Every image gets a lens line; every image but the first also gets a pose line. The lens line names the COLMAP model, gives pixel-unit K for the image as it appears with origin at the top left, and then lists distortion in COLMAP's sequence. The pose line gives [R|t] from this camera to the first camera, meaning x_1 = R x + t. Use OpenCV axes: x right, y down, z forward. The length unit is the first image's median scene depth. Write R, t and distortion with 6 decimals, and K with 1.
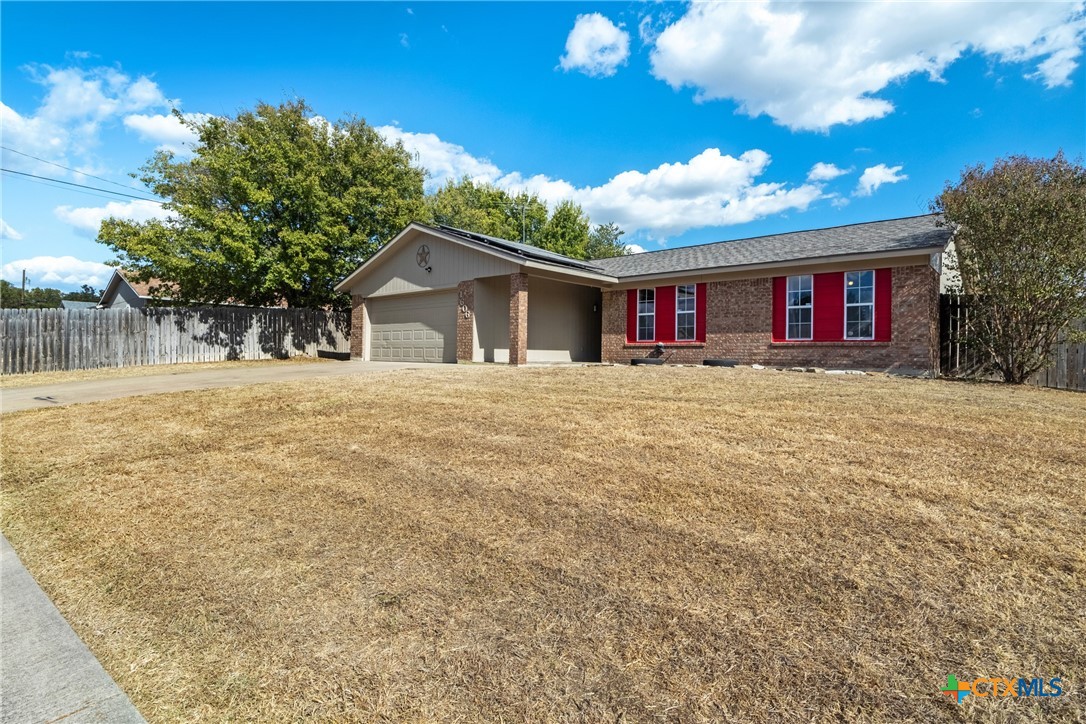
lens RADIAL K [[542.0, 0, 543.6], [0, 542.0, 357.6], [0, 0, 1]] dist [-0.015058, -0.003178]
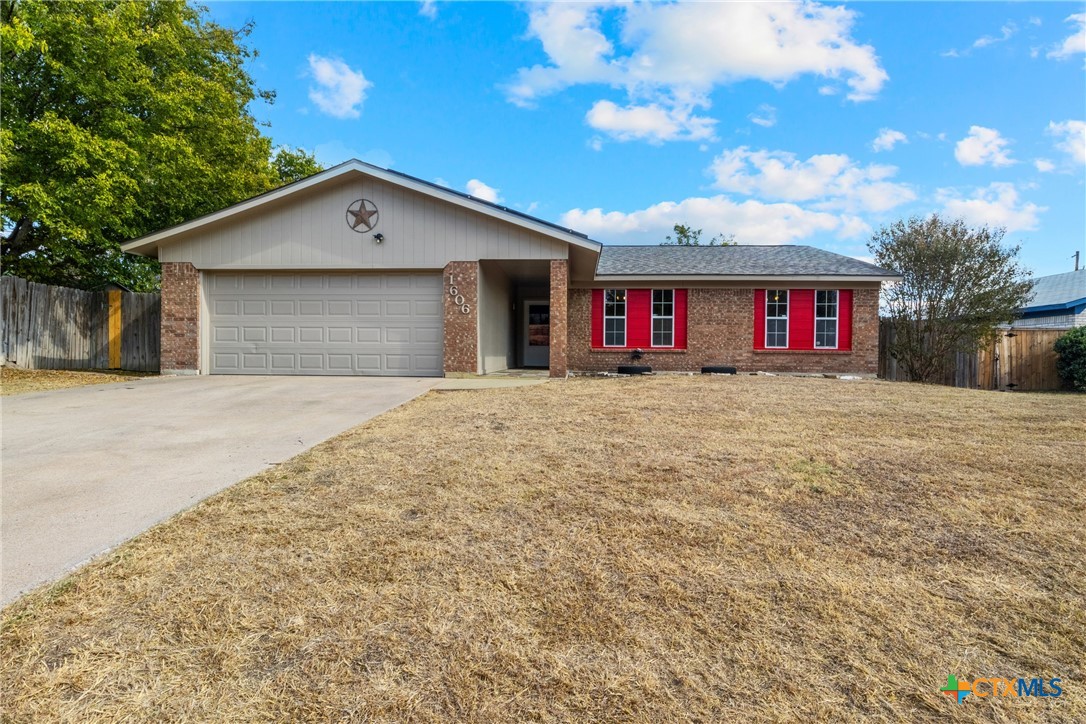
lens RADIAL K [[542.0, 0, 543.1], [0, 542.0, 356.5], [0, 0, 1]] dist [-0.015058, -0.003178]
pose [[0.786196, -0.003219, 0.617969, -0.517927], [0.004631, 0.999989, -0.000683, -0.015019], [-0.617960, 0.003399, 0.786202, 0.383056]]
